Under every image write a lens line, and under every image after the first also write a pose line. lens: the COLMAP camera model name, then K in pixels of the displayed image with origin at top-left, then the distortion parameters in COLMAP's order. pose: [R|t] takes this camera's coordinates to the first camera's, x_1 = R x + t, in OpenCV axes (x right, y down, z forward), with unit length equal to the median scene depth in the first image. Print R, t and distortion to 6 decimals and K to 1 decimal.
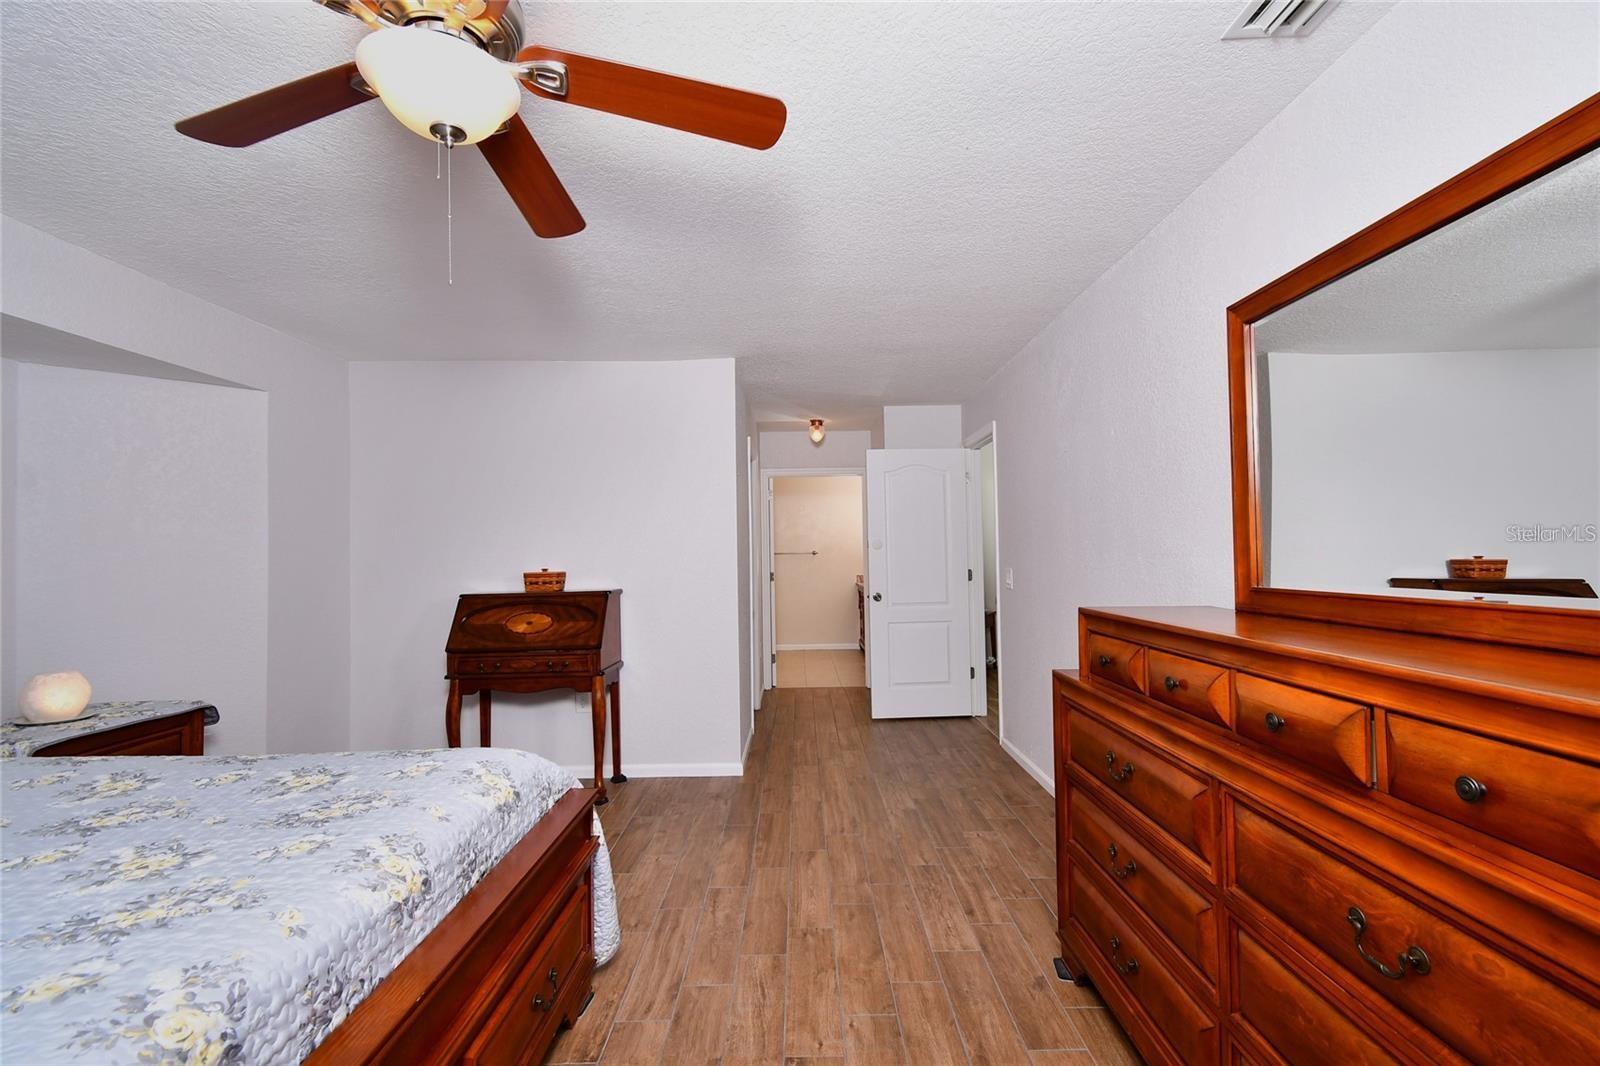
lens RADIAL K [[696.0, 0, 808.0], [0, 696.0, 541.0], [0, 0, 1]] dist [0.010996, 0.000015]
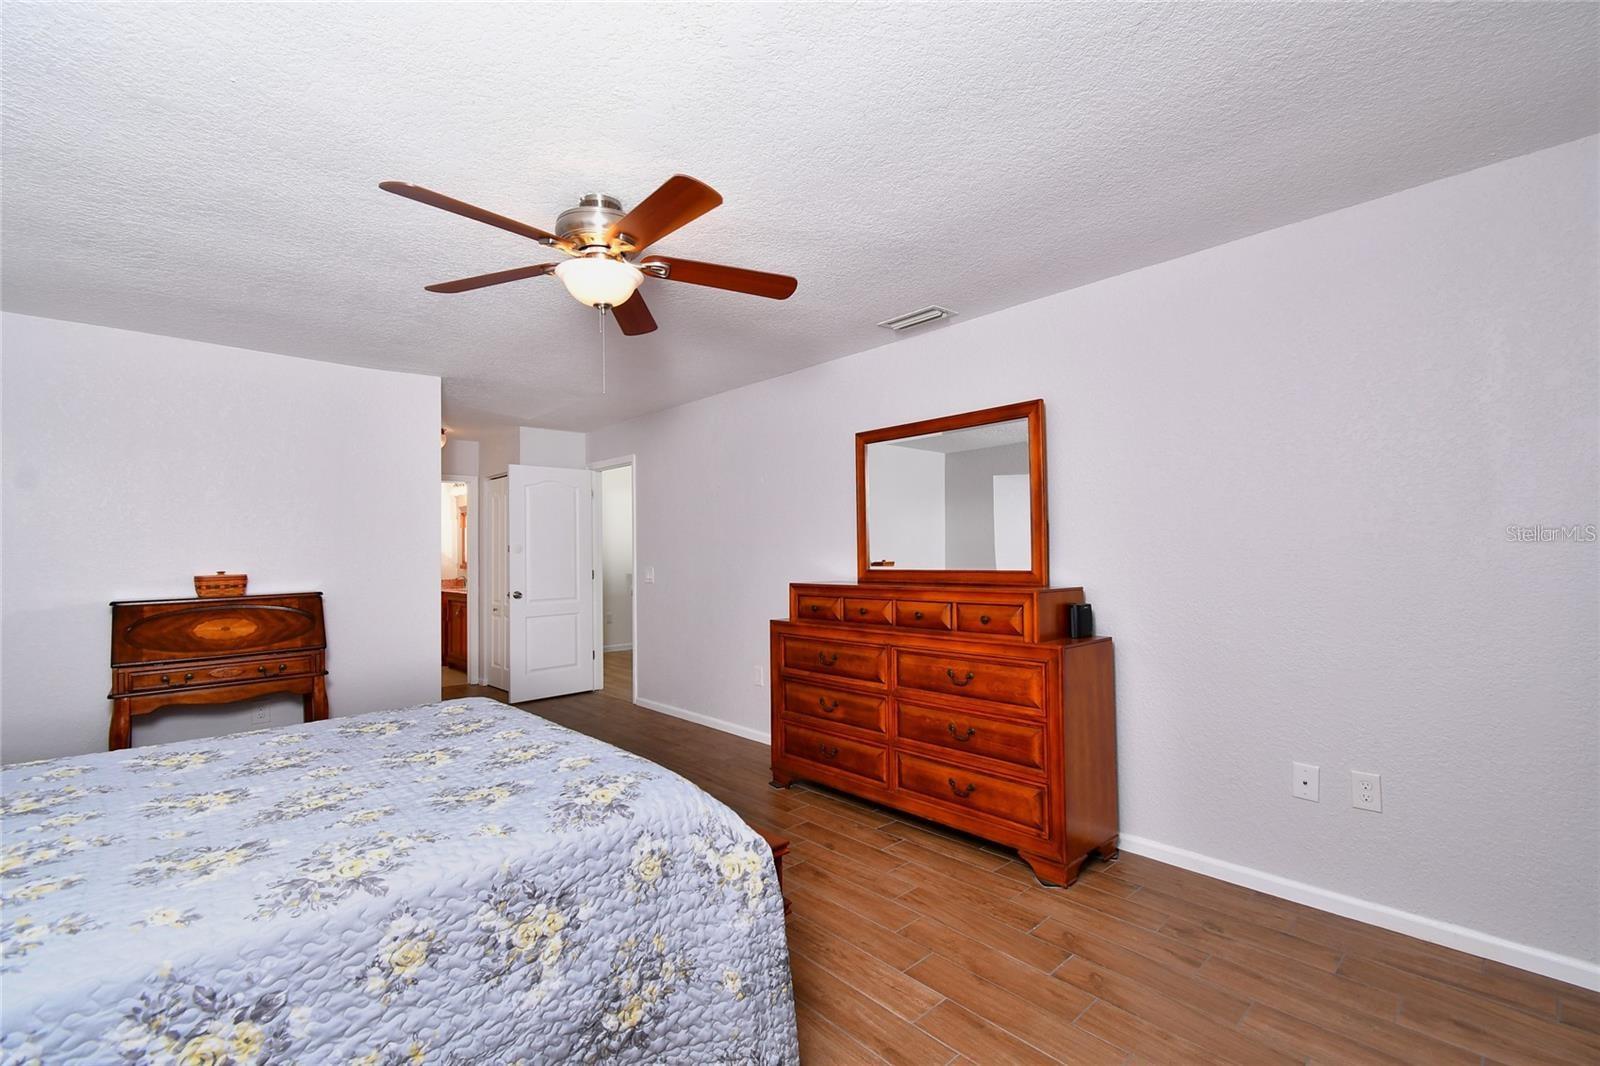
lens RADIAL K [[696.0, 0, 797.4], [0, 696.0, 536.7], [0, 0, 1]] dist [0.010996, 0.000015]
pose [[0.750750, 0.018794, 0.660319, -0.579394], [-0.009601, 0.999800, -0.017540, 0.003876], [-0.660517, 0.006828, 0.750780, -0.277596]]
